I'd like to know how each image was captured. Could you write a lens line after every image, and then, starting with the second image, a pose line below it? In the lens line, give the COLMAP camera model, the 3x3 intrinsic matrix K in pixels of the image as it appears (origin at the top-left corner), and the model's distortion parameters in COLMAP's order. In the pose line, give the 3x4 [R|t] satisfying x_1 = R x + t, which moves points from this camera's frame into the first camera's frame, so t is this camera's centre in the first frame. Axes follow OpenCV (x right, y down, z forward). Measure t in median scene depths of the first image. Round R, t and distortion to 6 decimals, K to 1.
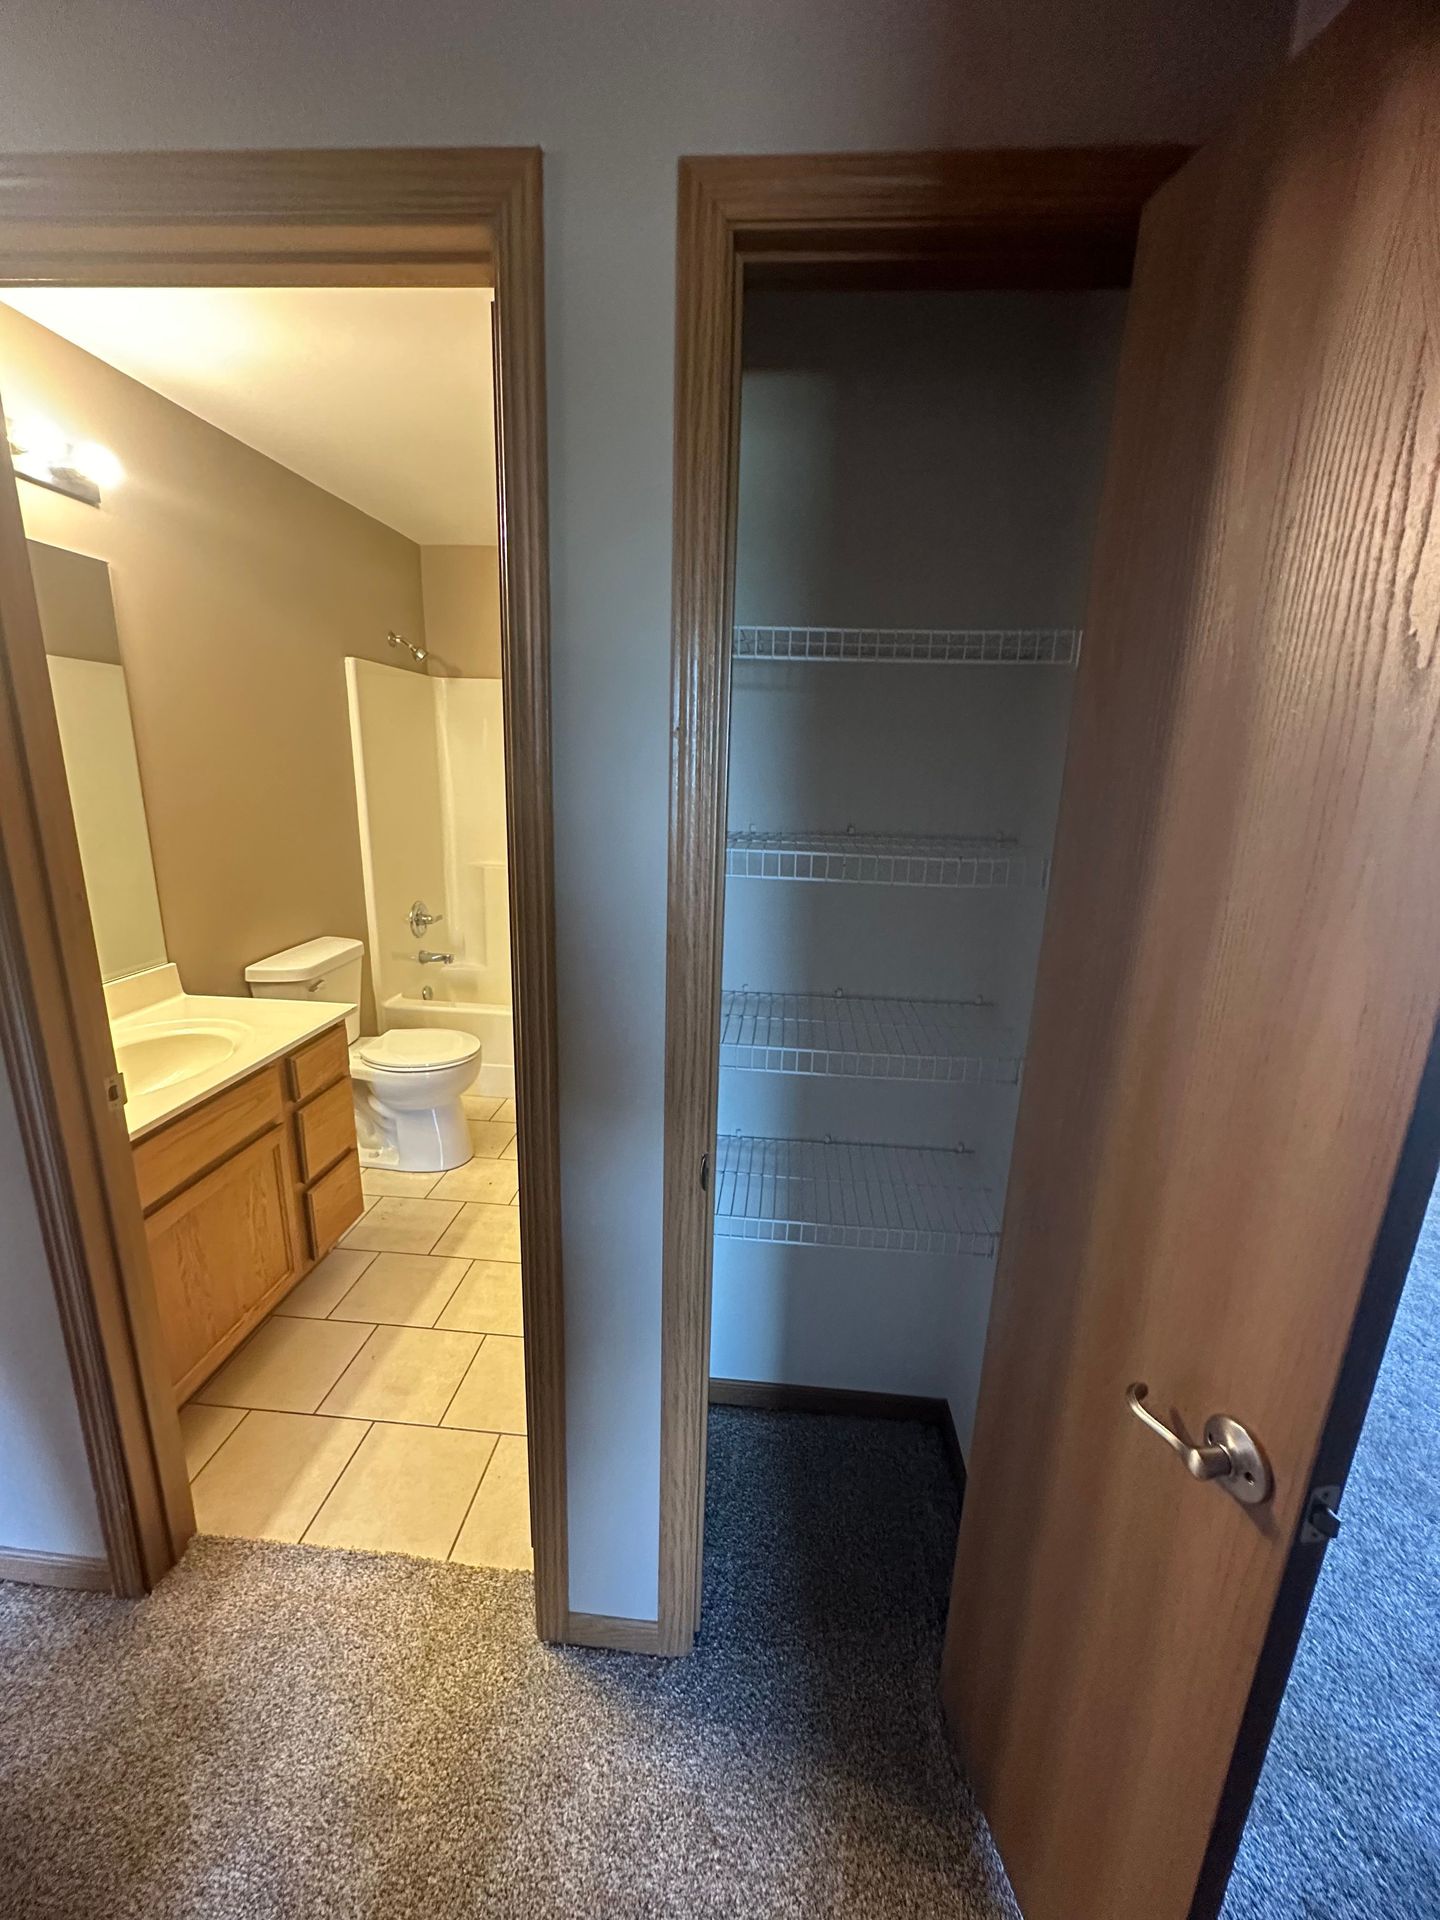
lens RADIAL K [[769.7, 0, 714.8], [0, 769.7, 954.9], [0, 0, 1]] dist [0.004012, 0.000373]
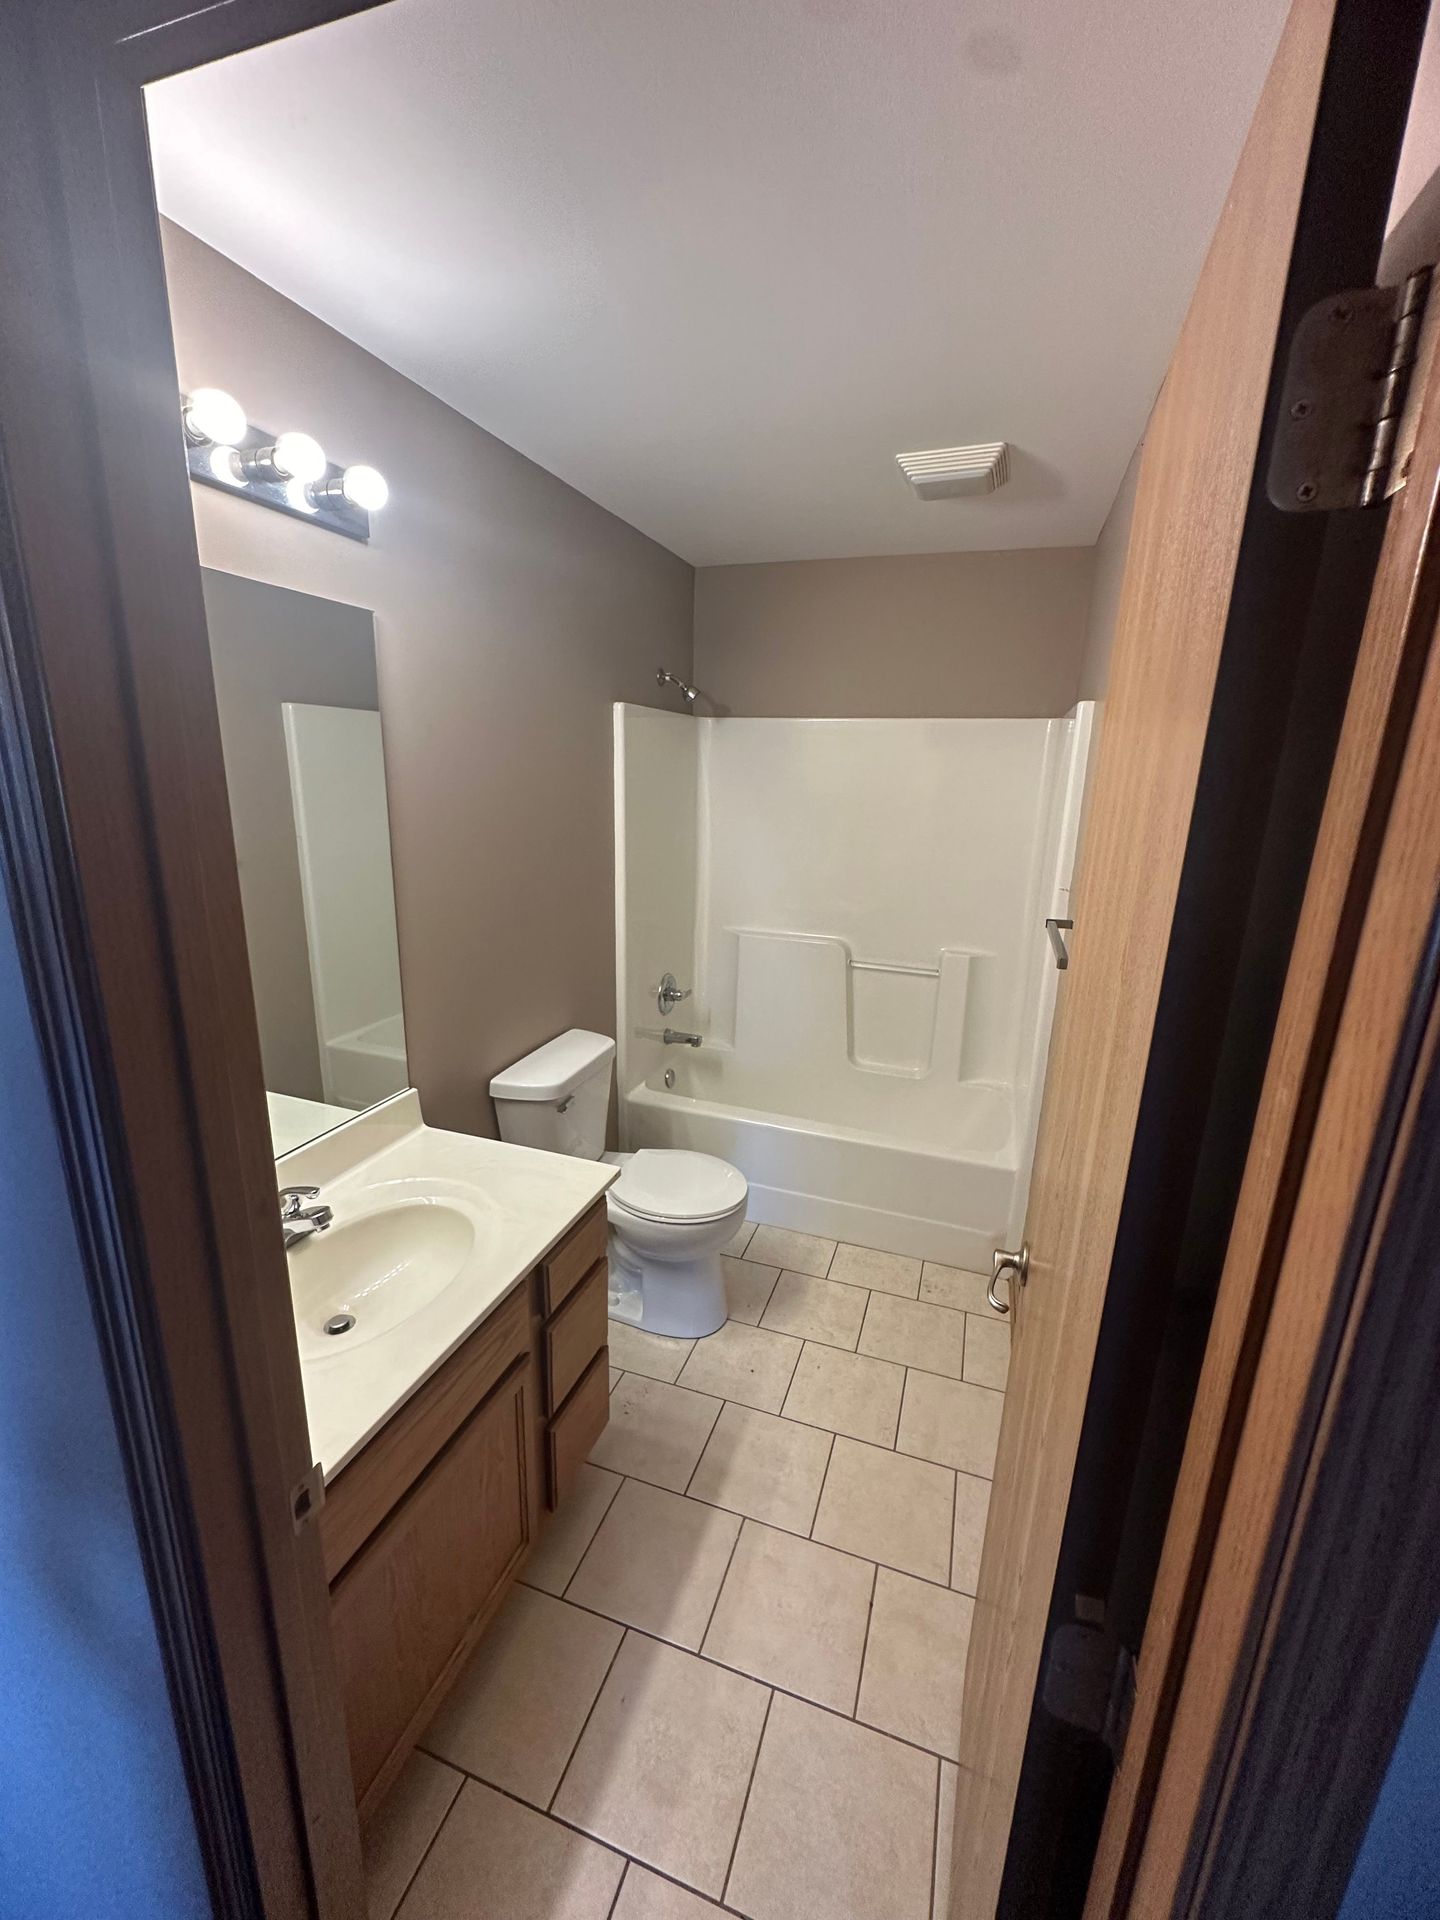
lens RADIAL K [[769.7, 0, 727.3], [0, 769.7, 960.8], [0, 0, 1]] dist [0.004012, 0.000373]
pose [[0.970886, 0.060420, -0.231796, -0.183181], [-0.061761, 0.998090, 0.001476, -0.140326], [0.231443, 0.012883, 0.972763, 0.257363]]
